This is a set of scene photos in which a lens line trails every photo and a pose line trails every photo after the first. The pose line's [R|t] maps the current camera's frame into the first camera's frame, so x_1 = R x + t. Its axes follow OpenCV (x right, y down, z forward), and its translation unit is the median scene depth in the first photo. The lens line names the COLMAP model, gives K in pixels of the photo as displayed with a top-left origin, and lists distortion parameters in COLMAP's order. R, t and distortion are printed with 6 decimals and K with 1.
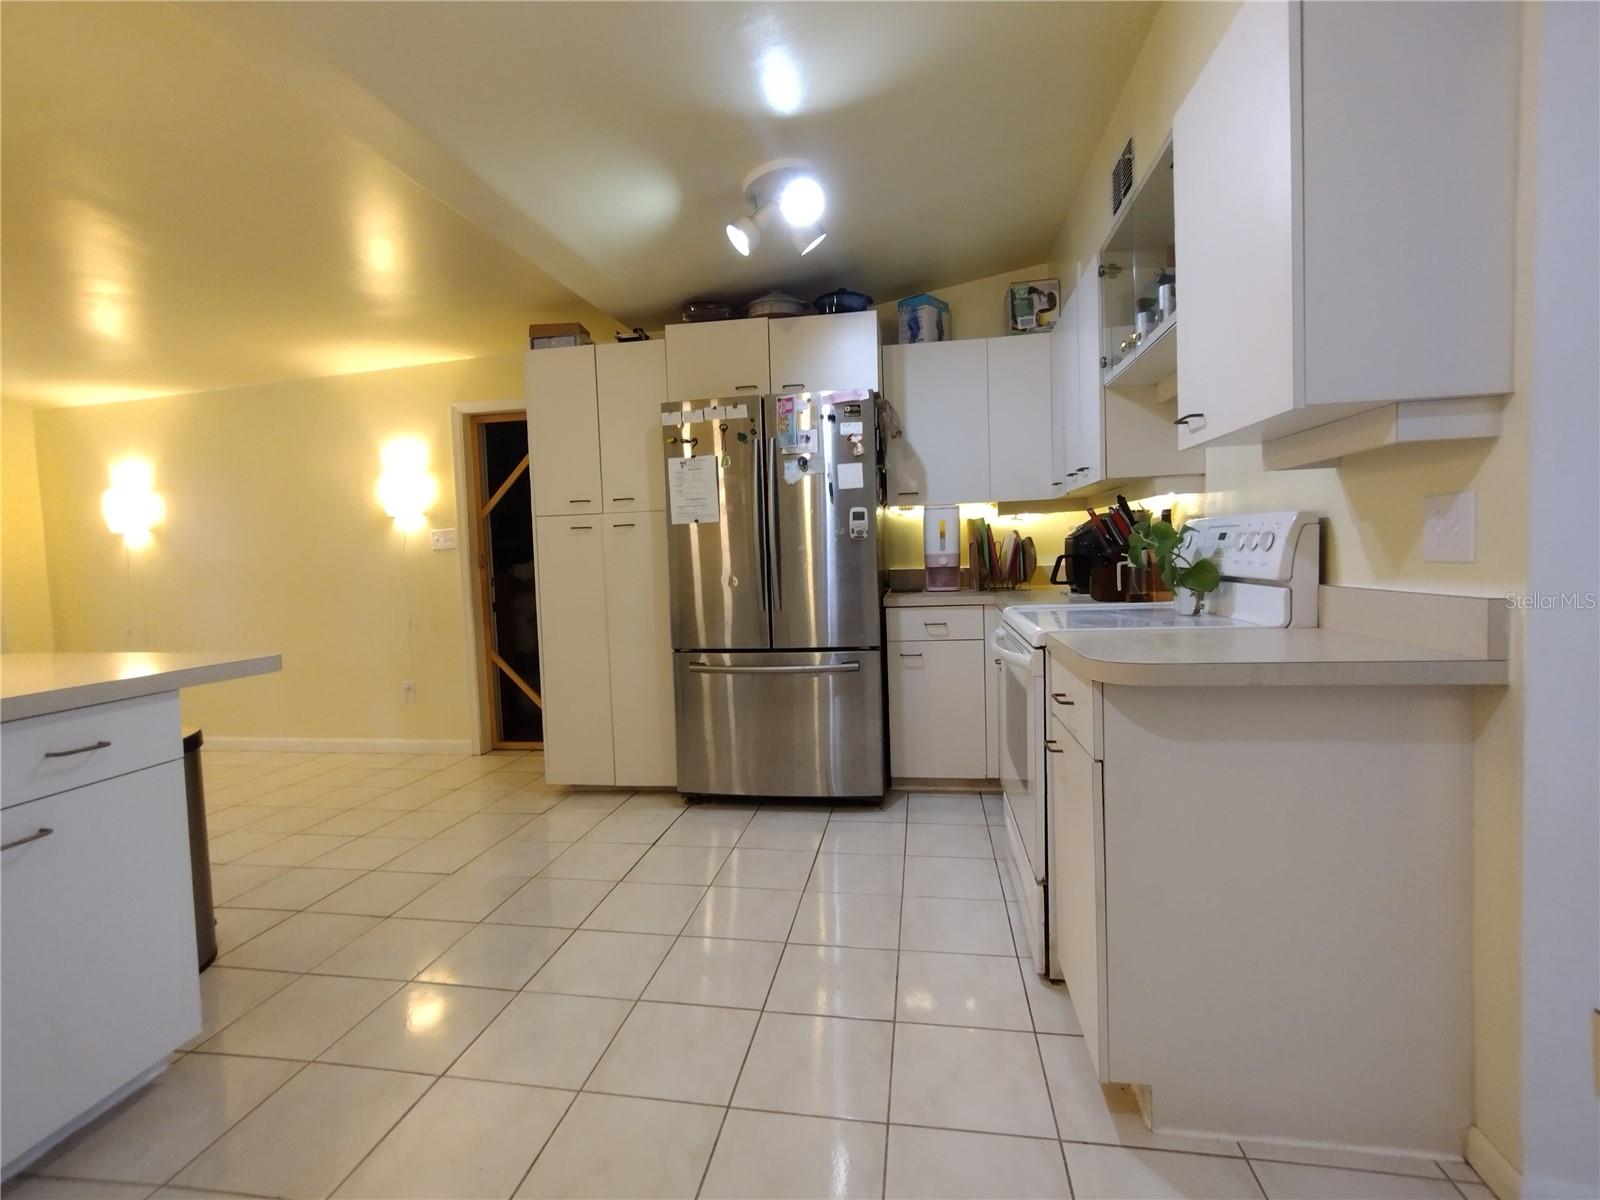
lens RADIAL K [[746.7, 0, 798.2], [0, 746.7, 590.2], [0, 0, 1]] dist [-0.005004, 0.008556]
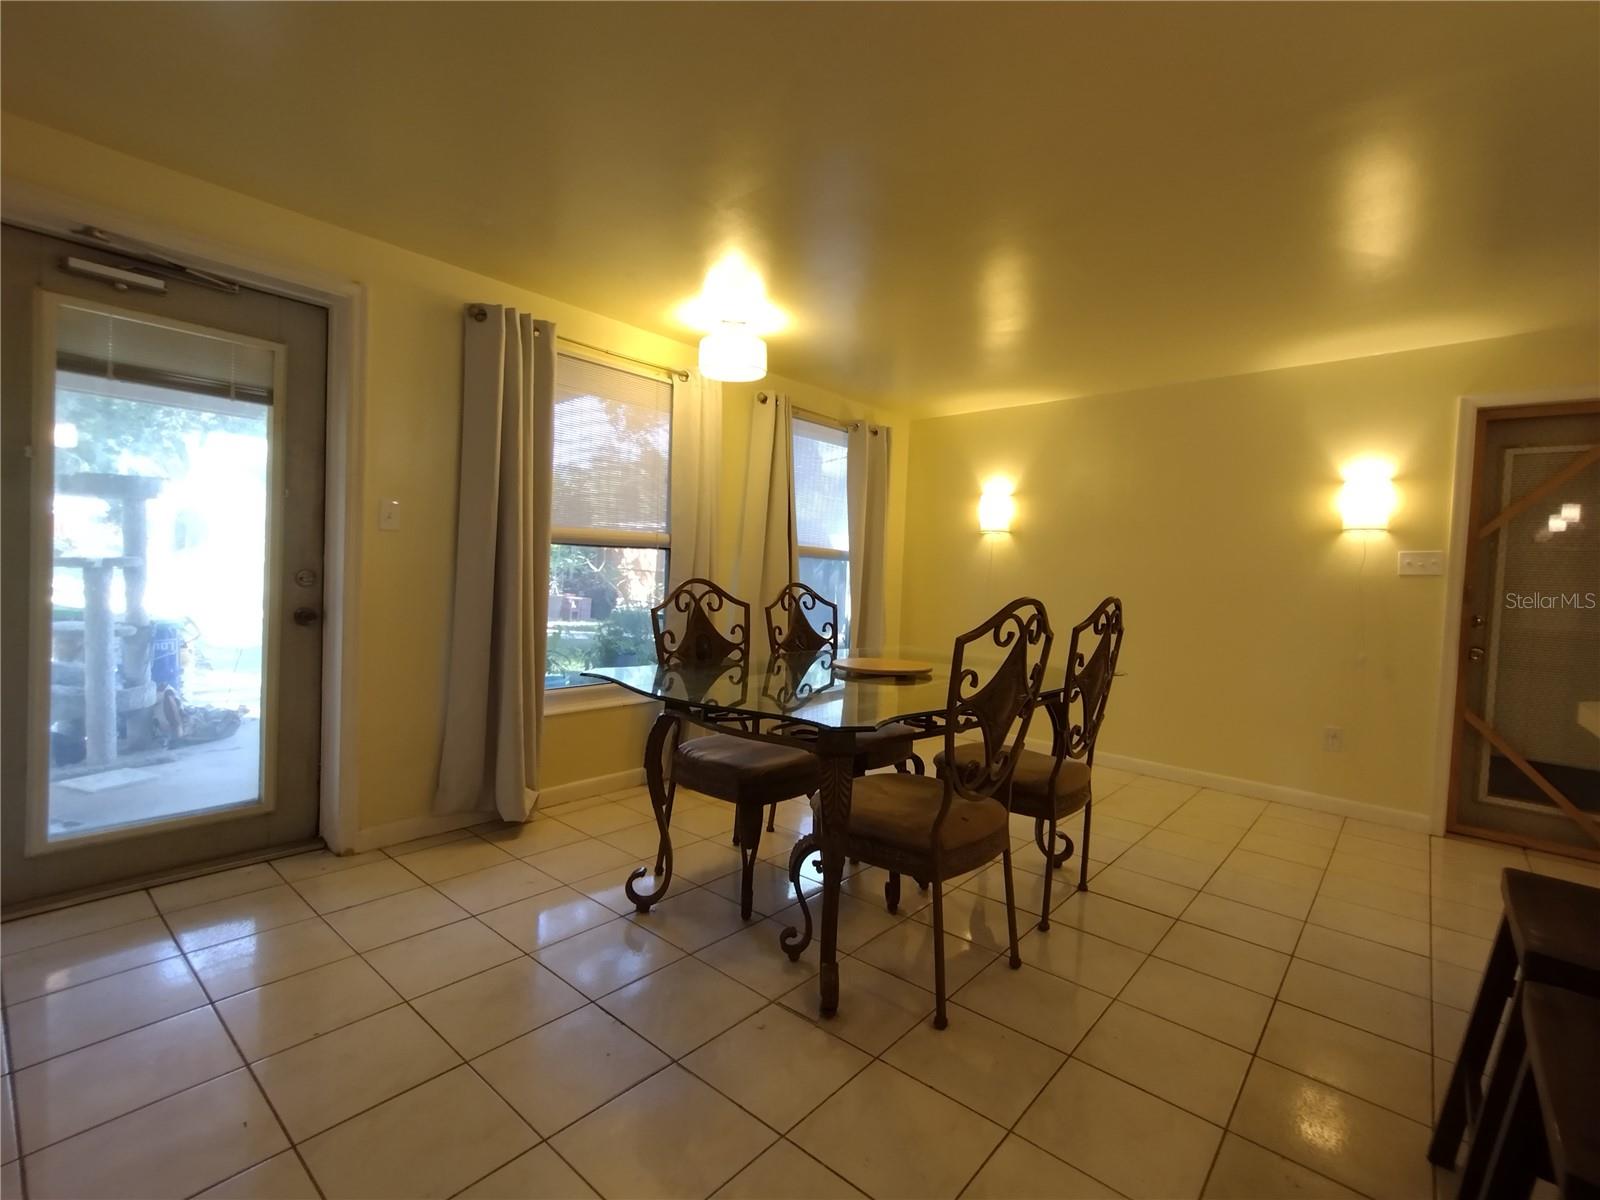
lens RADIAL K [[739.9, 0, 802.7], [0, 739.9, 595.1], [0, 0, 1]] dist [0.002155, 0.000181]
pose [[0.855774, 0.094519, -0.508642, -0.850021], [-0.100025, 0.994847, 0.016580, 0.026501], [0.507589, 0.036688, 0.860818, -0.048321]]
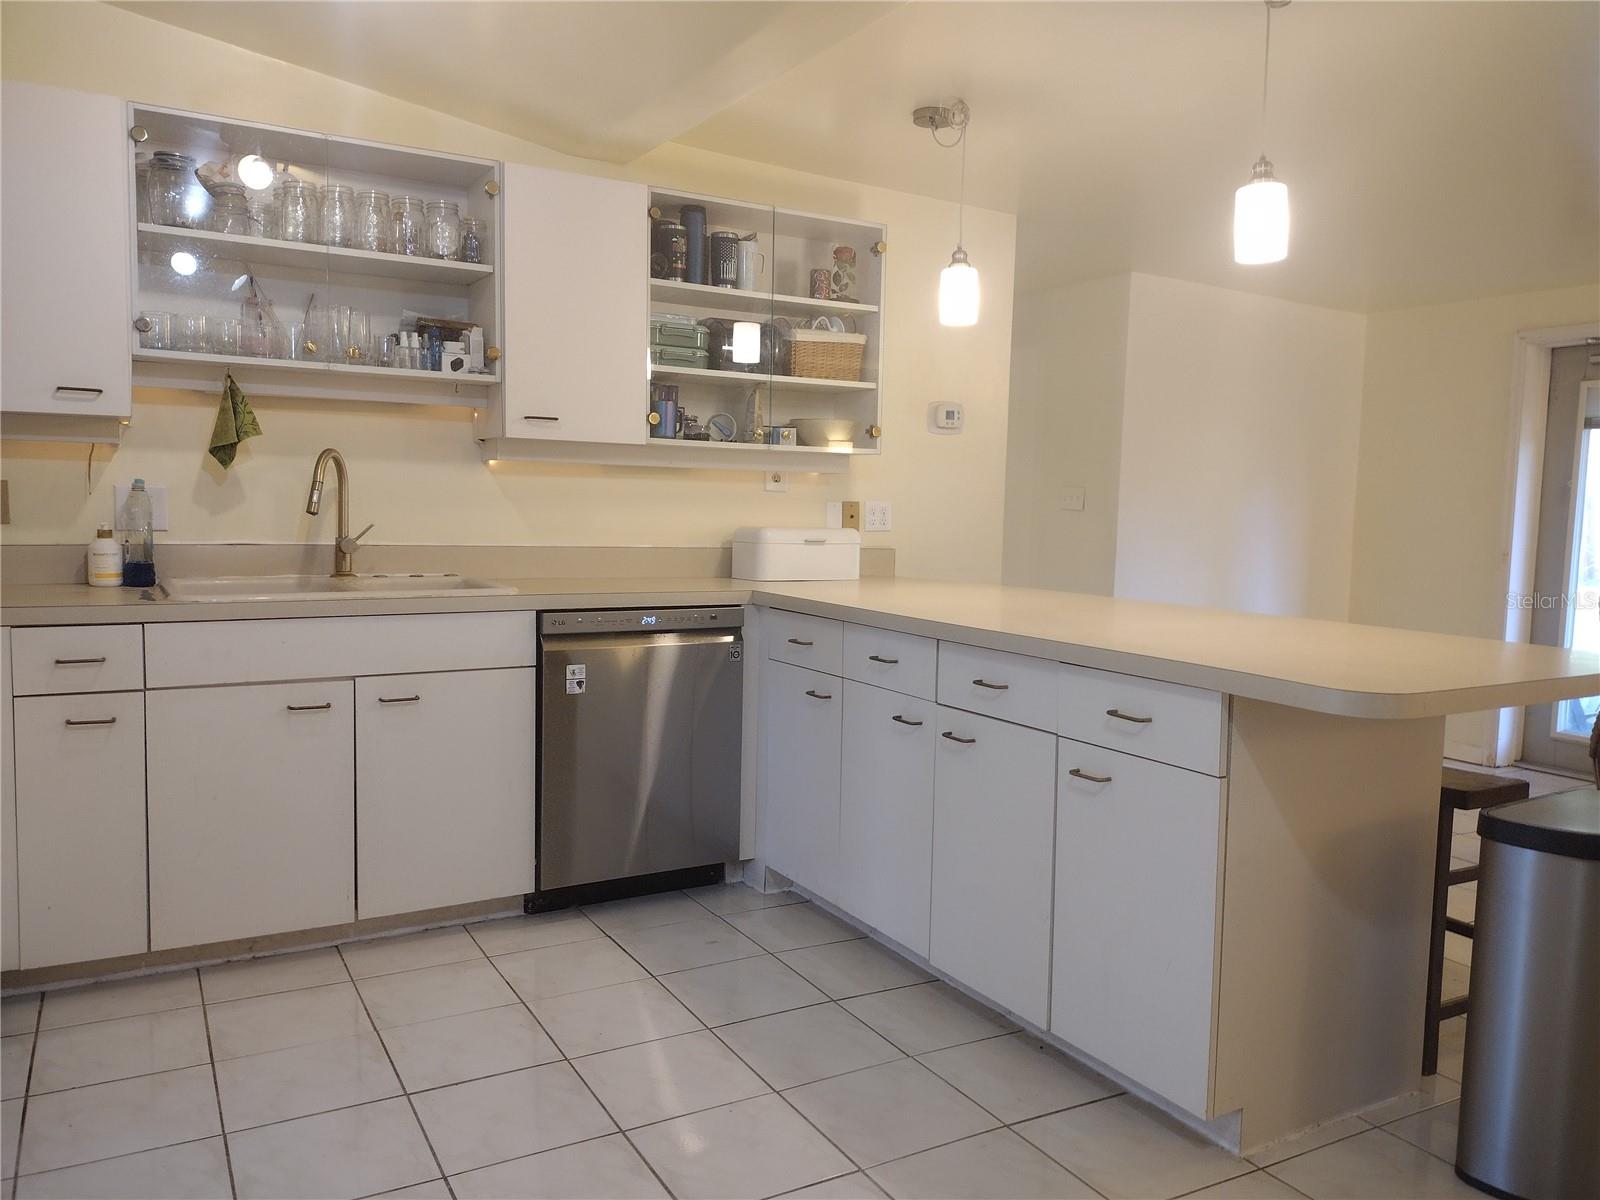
lens RADIAL K [[1219.1, 0, 817.5], [0, 1219.1, 607.6], [0, 0, 1]] dist [0.096227, -0.166675]
pose [[-0.774736, 0.068372, -0.628577, 0.161672], [-0.030500, 0.988938, 0.145161, -0.067441], [0.631549, 0.131633, -0.764081, 0.854406]]
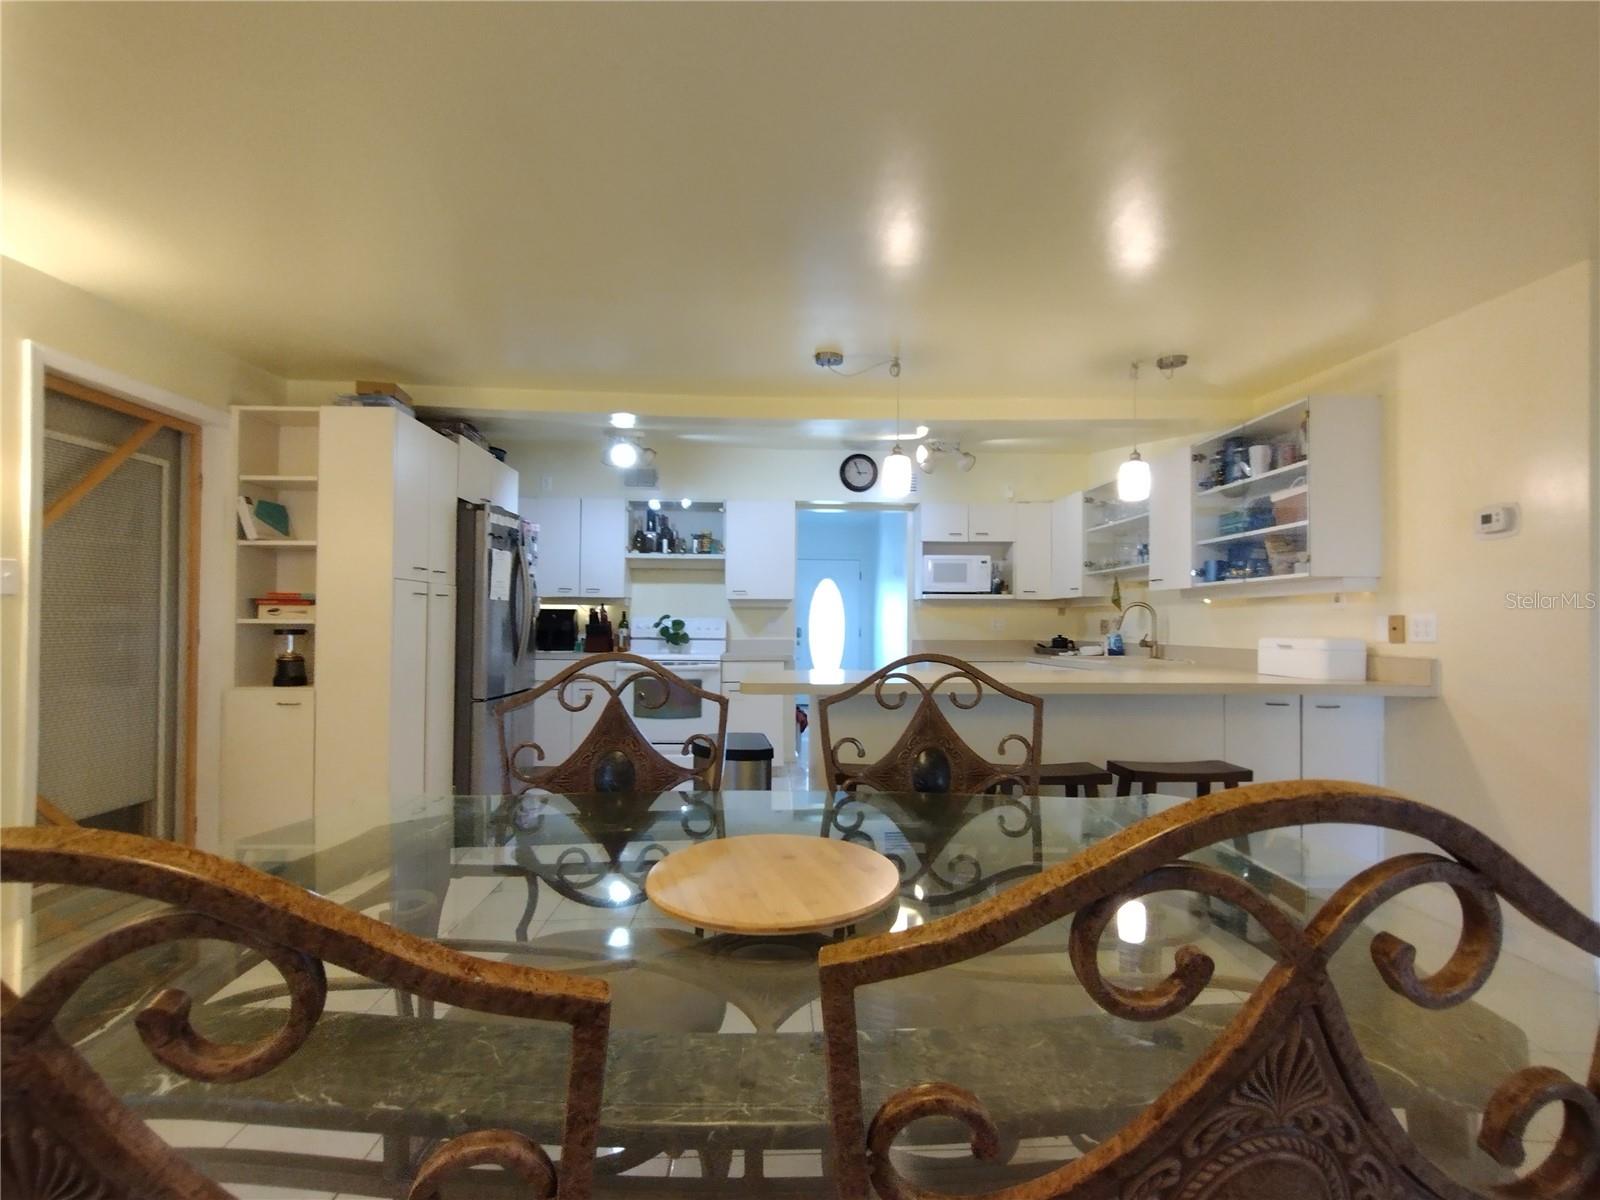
lens RADIAL K [[748.0, 0, 808.6], [0, 748.0, 614.3], [0, 0, 1]] dist [-0.004123, -0.000253]
pose [[-0.213271, 0.044604, 0.975974, -1.495217], [0.049327, 0.998175, -0.034840, 0.007878], [-0.975747, 0.040712, -0.215082, 0.730846]]
